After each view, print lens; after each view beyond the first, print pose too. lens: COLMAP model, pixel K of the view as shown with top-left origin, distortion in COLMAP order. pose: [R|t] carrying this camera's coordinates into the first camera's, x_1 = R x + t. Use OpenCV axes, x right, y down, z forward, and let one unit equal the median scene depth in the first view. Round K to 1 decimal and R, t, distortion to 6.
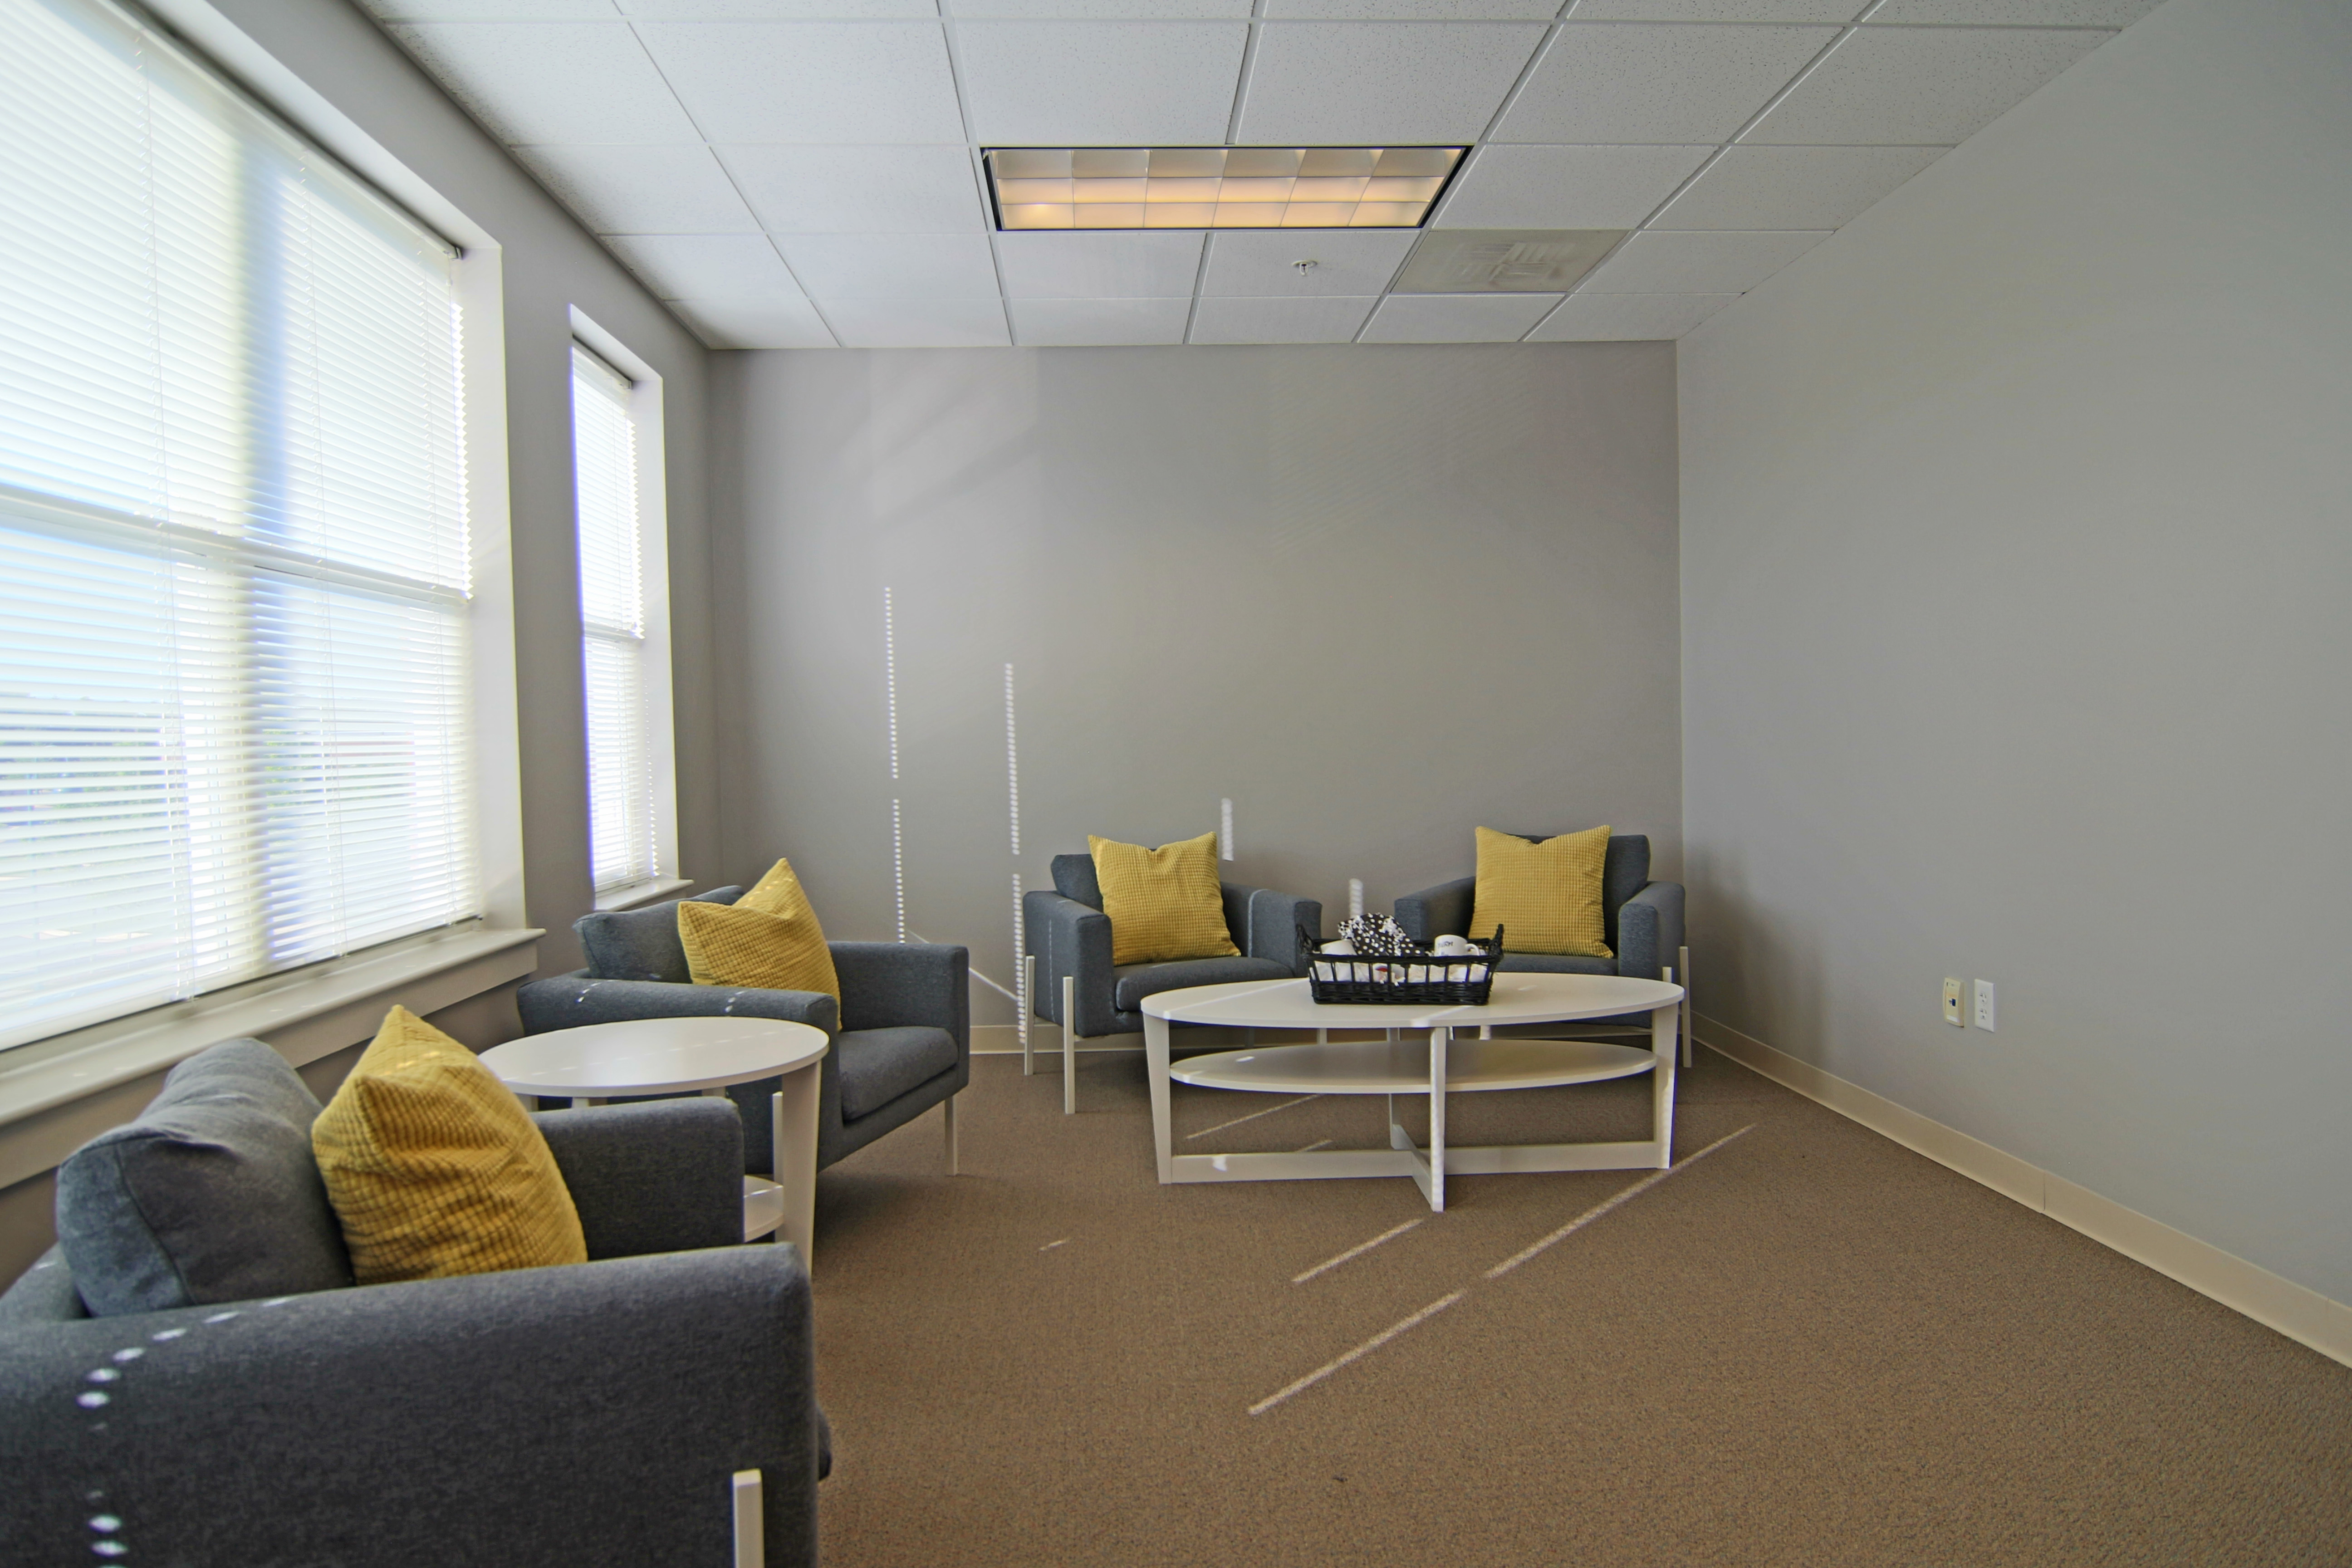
lens RADIAL K [[1486.9, 0, 1176.0], [0, 1486.9, 784.0], [0, 0, 1]] dist [-0.003186, -0.004513]
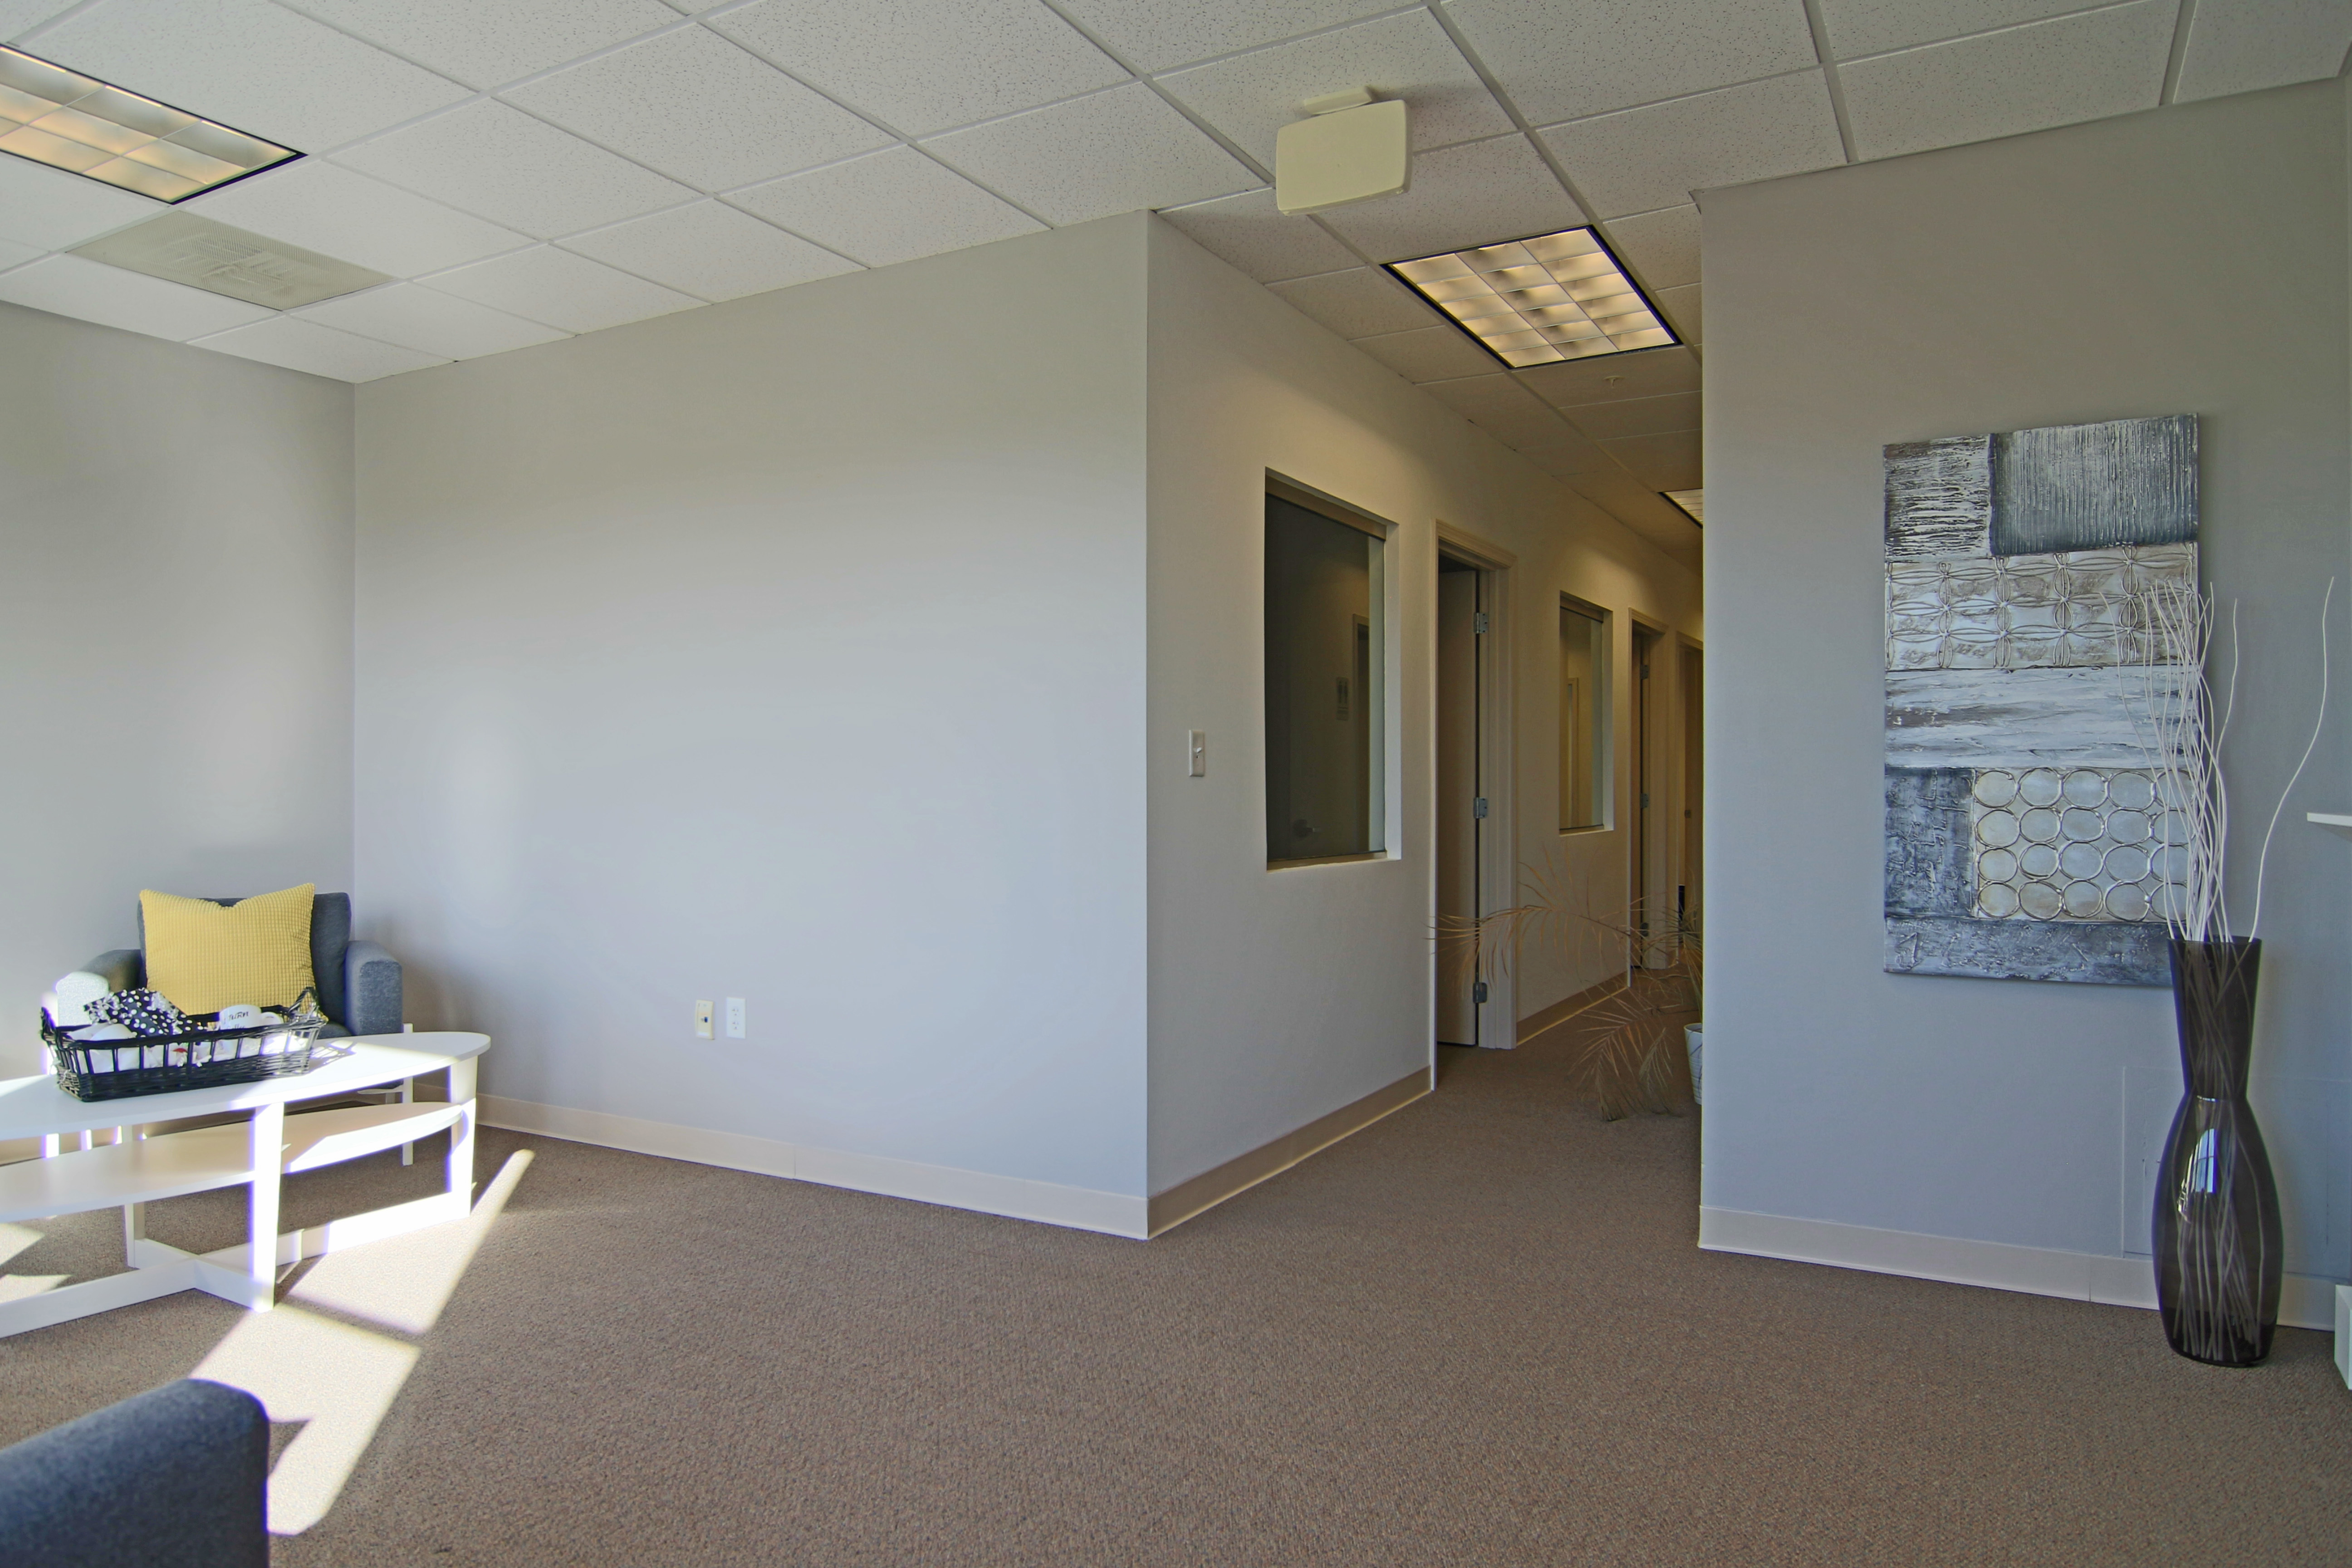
lens RADIAL K [[1486.9, 0, 1176.0], [0, 1486.9, 784.0], [0, 0, 1]] dist [-0.003186, -0.004513]
pose [[0.544136, 0.026453, 0.838580, -0.273443], [0.010664, 0.999204, -0.038440, 0.009588], [-0.838929, 0.029859, 0.543421, 0.042080]]
